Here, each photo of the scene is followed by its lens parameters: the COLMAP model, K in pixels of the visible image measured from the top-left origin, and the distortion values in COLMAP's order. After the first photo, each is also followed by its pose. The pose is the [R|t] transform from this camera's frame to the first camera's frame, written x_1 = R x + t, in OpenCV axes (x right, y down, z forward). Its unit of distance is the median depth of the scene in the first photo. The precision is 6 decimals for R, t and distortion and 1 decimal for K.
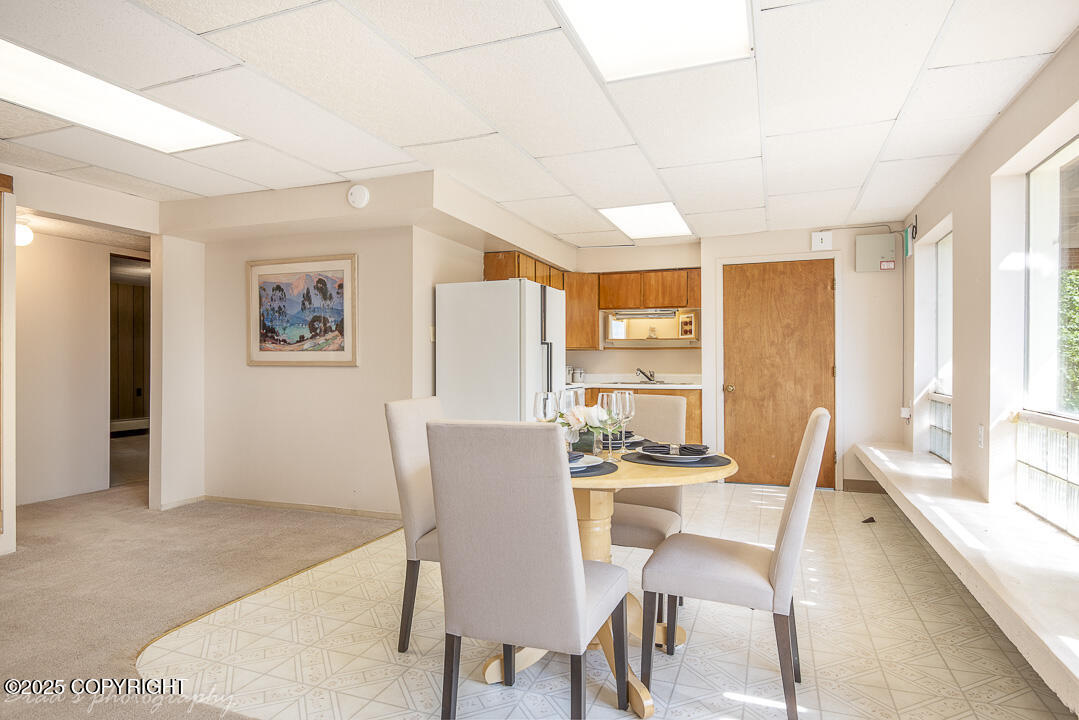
lens RADIAL K [[622.5, 0, 516.2], [0, 622.5, 362.6], [0, 0, 1]] dist [0.006665, -0.001723]
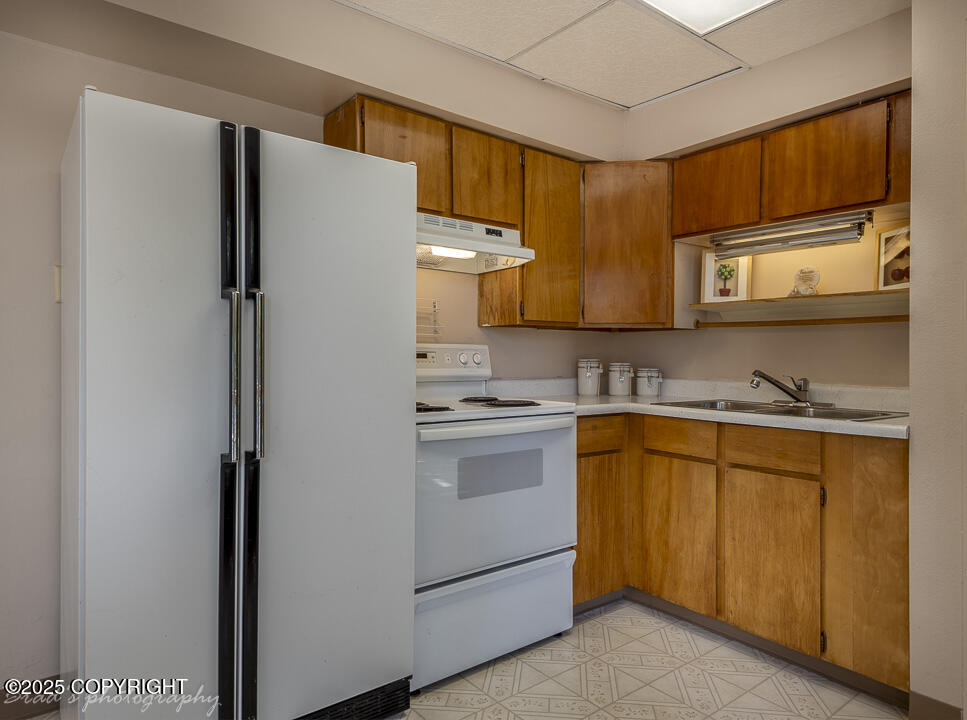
lens RADIAL K [[588.1, 0, 482.6], [0, 588.1, 358.6], [0, 0, 1]] dist [-0.027998, -0.000842]
pose [[0.864751, 0.007697, -0.502141, 0.272523], [-0.007127, 0.999970, 0.003055, 0.002065], [0.502149, 0.000937, 0.864780, 0.671959]]
